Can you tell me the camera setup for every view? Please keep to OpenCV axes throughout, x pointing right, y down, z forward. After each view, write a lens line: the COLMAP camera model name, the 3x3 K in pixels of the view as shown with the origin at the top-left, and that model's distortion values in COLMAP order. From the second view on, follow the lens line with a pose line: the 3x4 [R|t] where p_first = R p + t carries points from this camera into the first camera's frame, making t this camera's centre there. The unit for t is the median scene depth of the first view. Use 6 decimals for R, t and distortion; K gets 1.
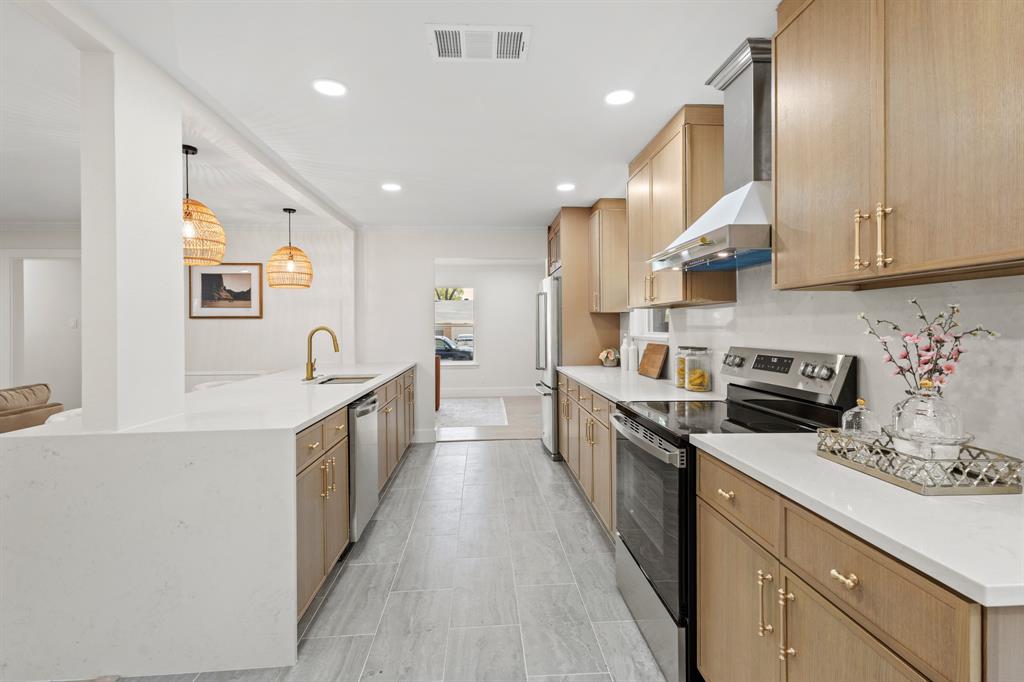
lens RADIAL K [[476.5, 0, 511.6], [0, 476.5, 326.3], [0, 0, 1]] dist [0.012433, -0.002224]
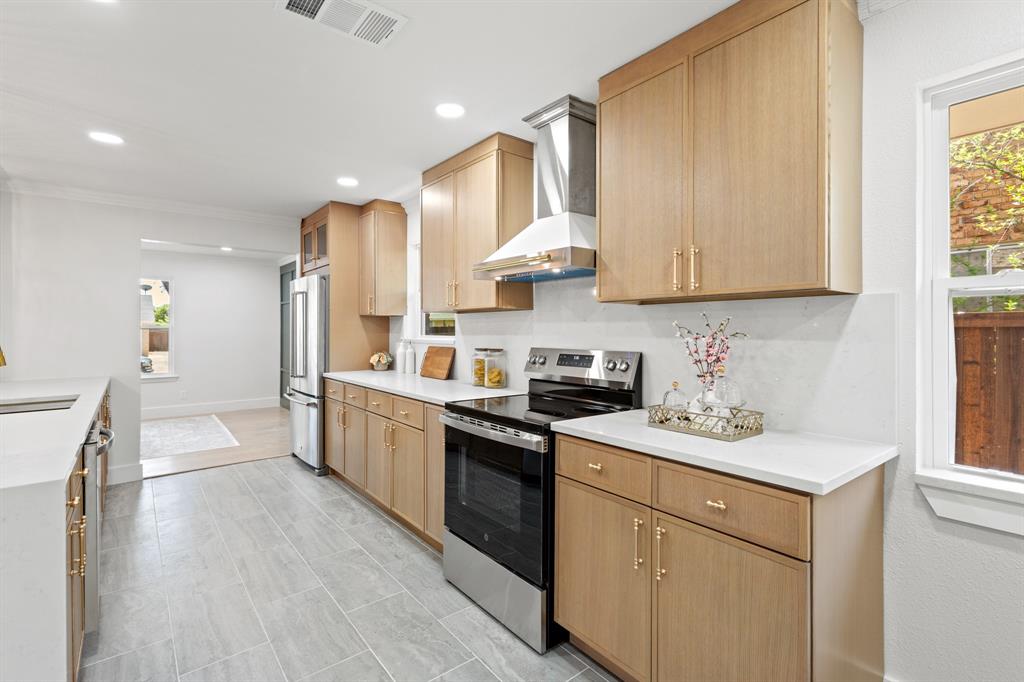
lens RADIAL K [[476.5, 0, 510.3], [0, 476.5, 329.8], [0, 0, 1]] dist [0.012433, -0.002224]
pose [[0.823054, 0.005337, 0.567938, -0.226459], [-0.005197, 0.999985, -0.001865, 0.000984], [-0.567939, -0.001417, 0.823070, 0.059036]]
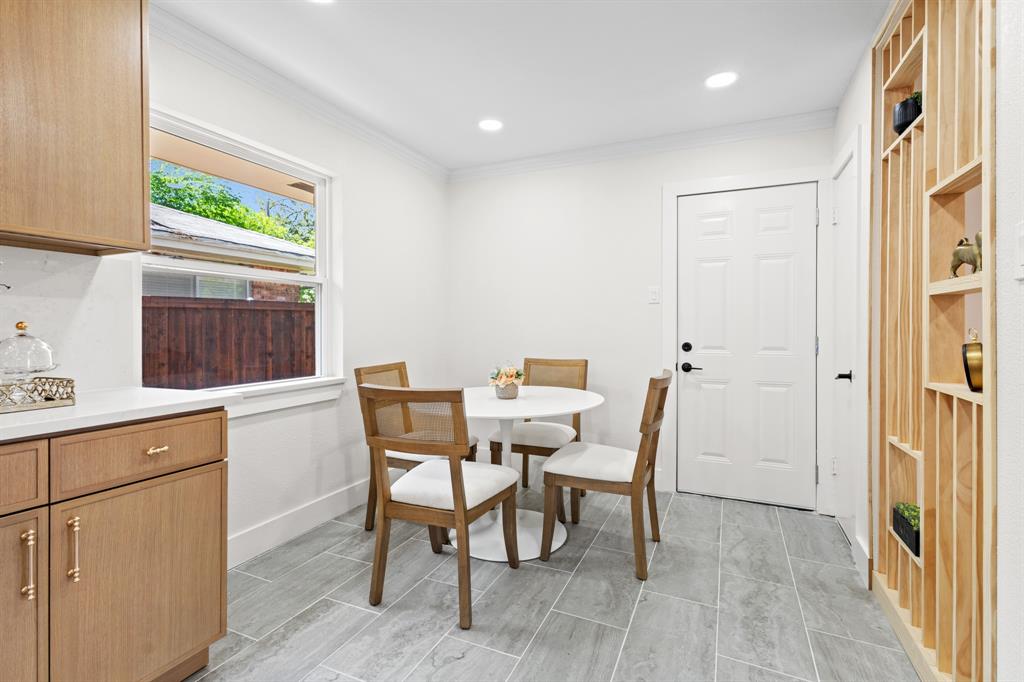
lens RADIAL K [[476.5, 0, 516.3], [0, 476.5, 330.3], [0, 0, 1]] dist [0.012433, -0.002224]
pose [[-0.884087, 0.000980, 0.467321, -0.341996], [0.002492, 0.999993, 0.002617, 0.054701], [-0.467315, 0.003479, -0.884084, 0.629057]]
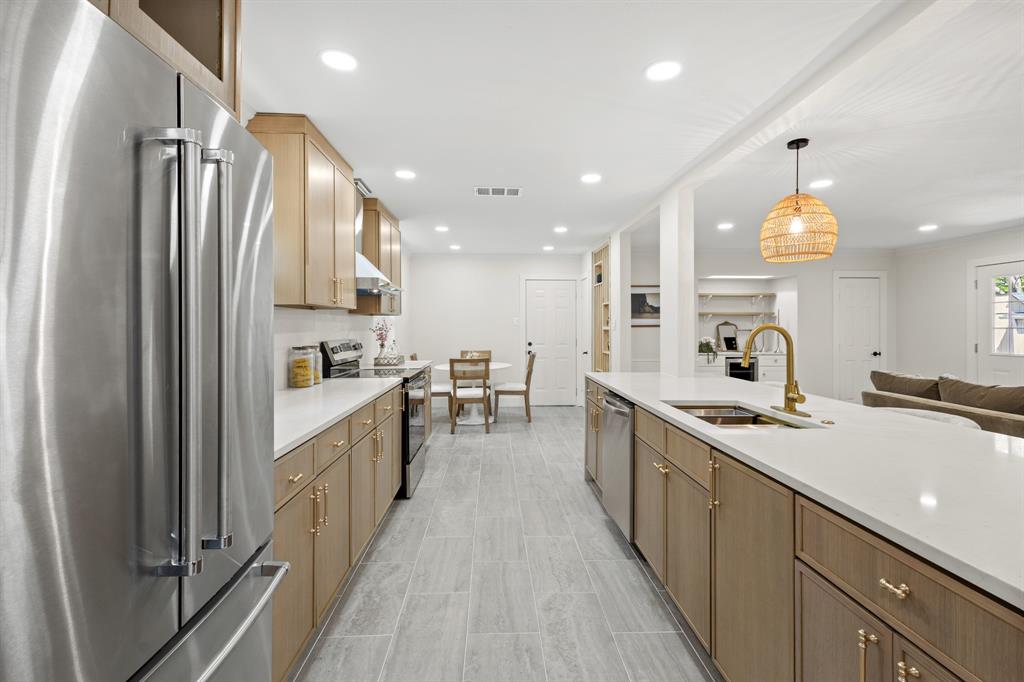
lens RADIAL K [[476.5, 0, 511.3], [0, 476.5, 330.2], [0, 0, 1]] dist [0.012433, -0.002224]
pose [[-0.999612, 0.006640, 0.027057, -0.126935], [0.006767, 0.999966, 0.004631, 0.004716], [-0.027025, 0.004813, -0.999623, 2.219563]]
